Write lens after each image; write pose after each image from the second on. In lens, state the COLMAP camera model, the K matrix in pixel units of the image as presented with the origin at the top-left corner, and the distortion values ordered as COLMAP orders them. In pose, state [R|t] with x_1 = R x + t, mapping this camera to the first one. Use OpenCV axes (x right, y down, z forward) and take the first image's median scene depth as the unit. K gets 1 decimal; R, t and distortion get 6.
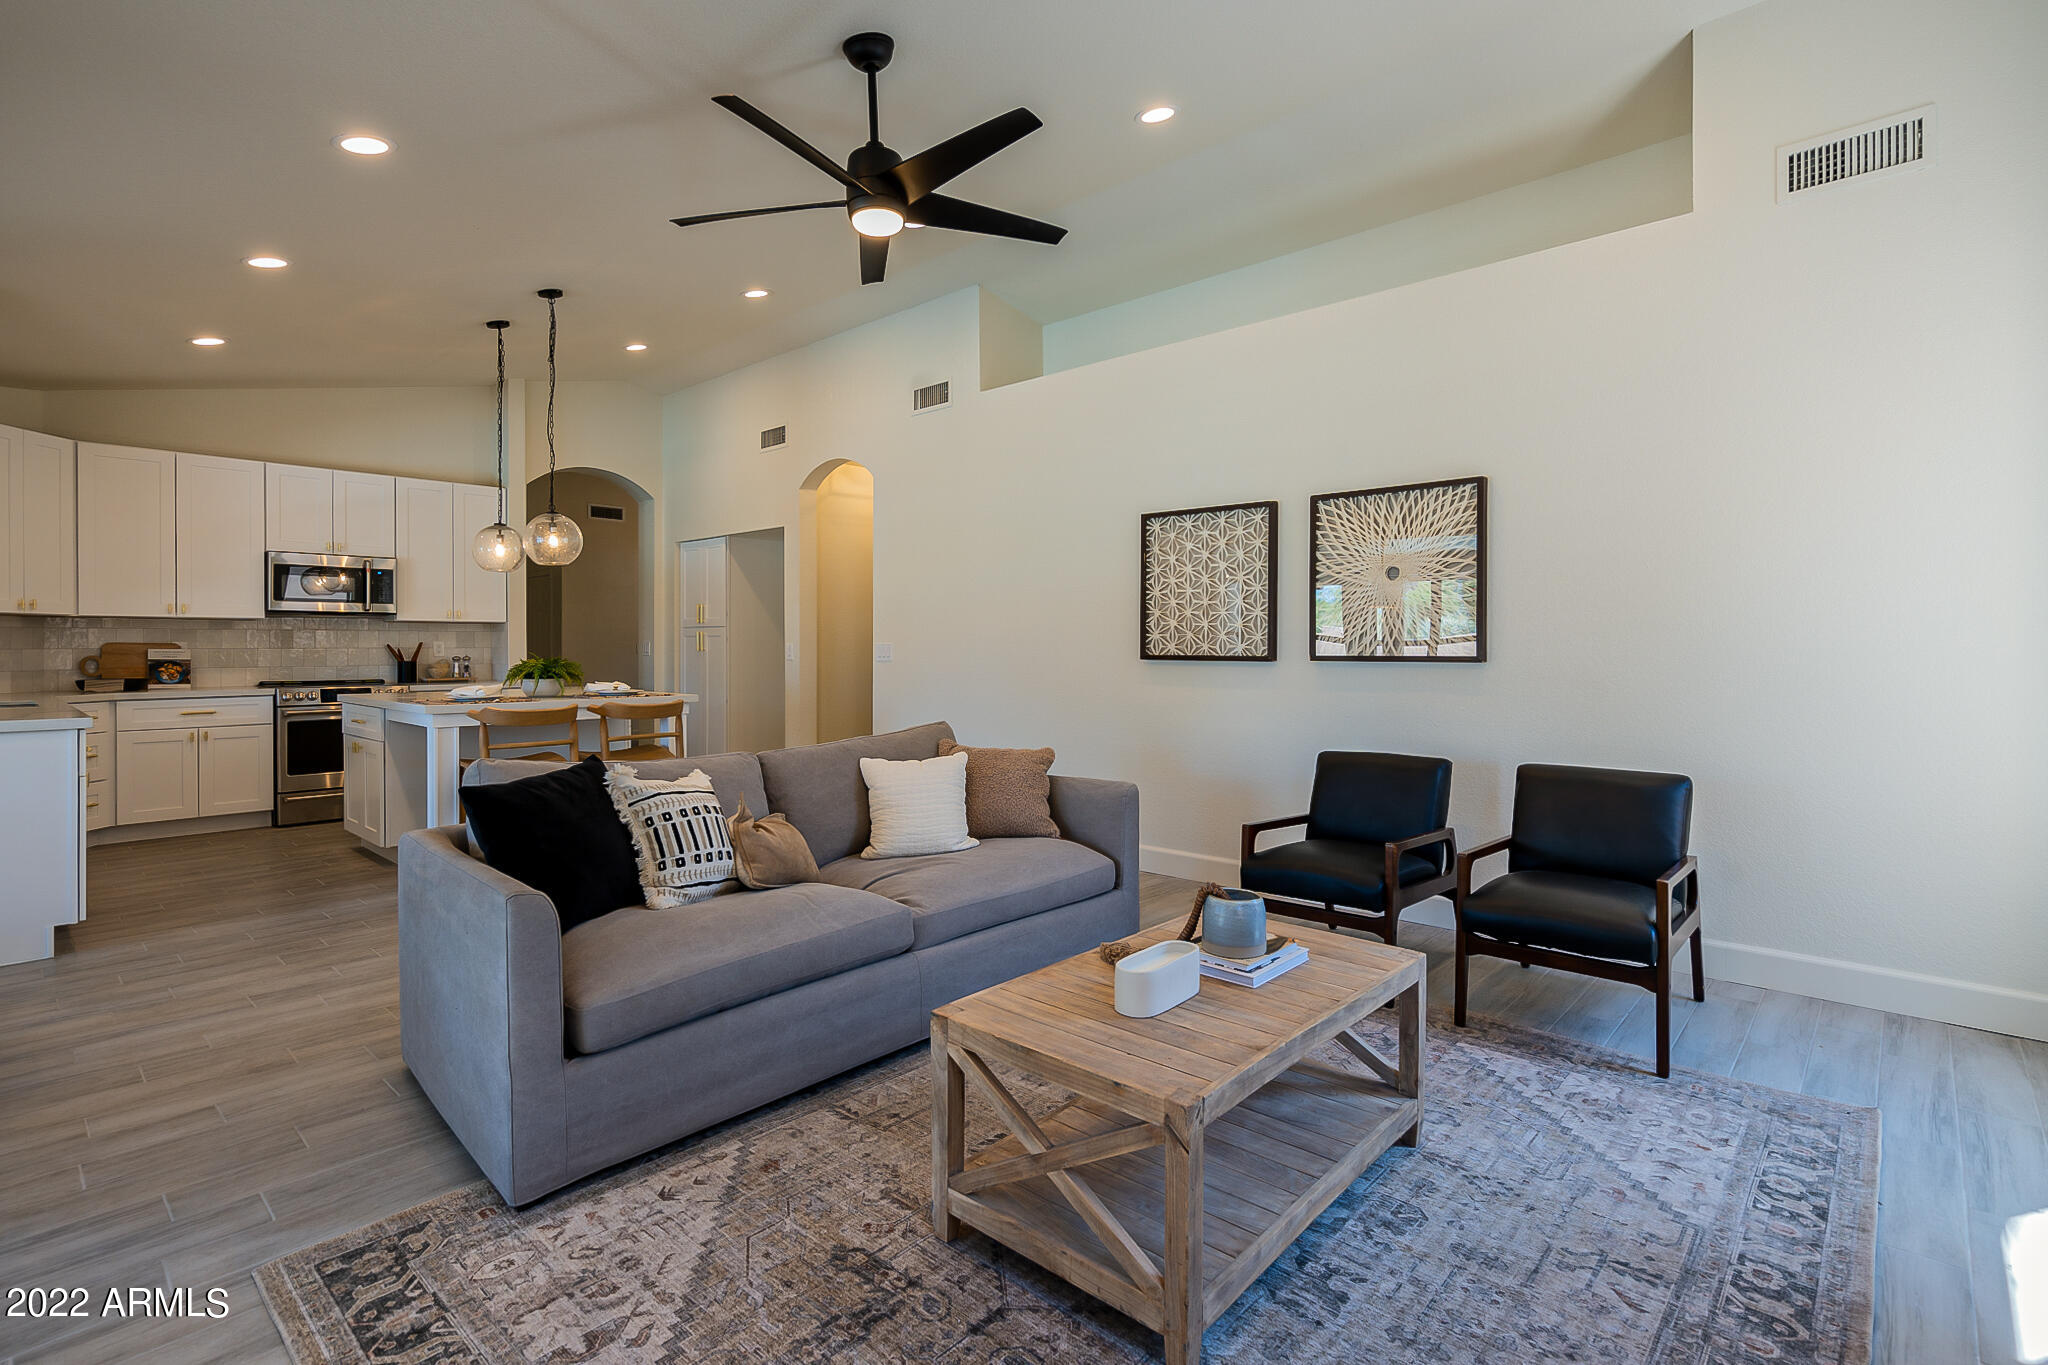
lens RADIAL K [[957.7, 0, 1006.3], [0, 957.7, 666.8], [0, 0, 1]] dist [0.003299, -0.001163]
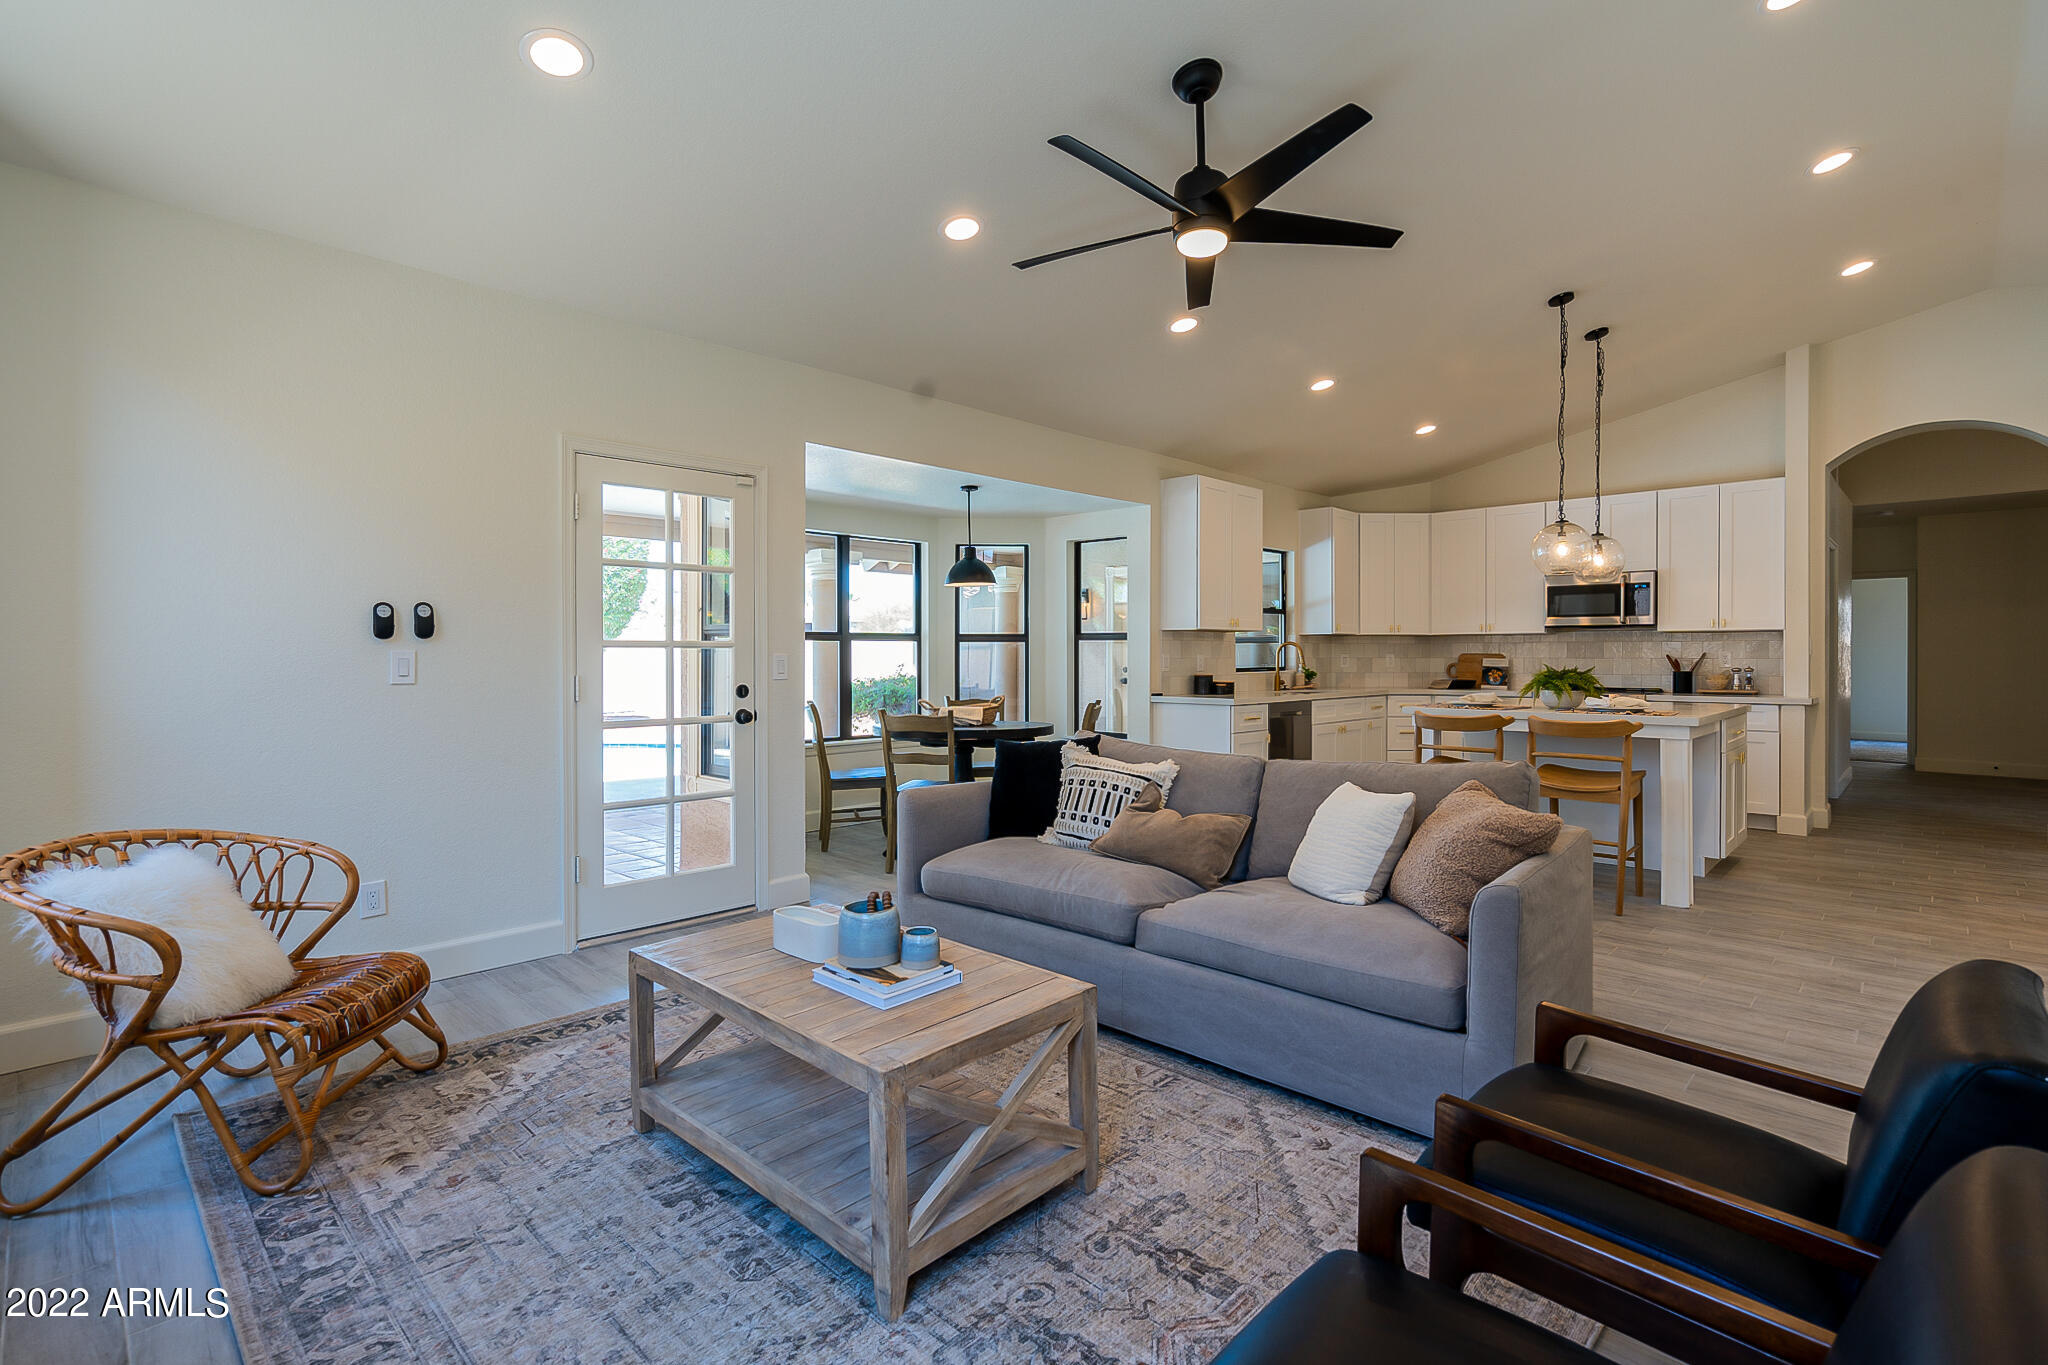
lens RADIAL K [[957.7, 0, 1046.2], [0, 957.7, 666.1], [0, 0, 1]] dist [0.003299, -0.001163]
pose [[-0.005990, 0.009995, -0.999932, 0.574525], [-0.021102, 0.999726, 0.010120, -0.011991], [0.999759, 0.021161, -0.005778, 0.548094]]
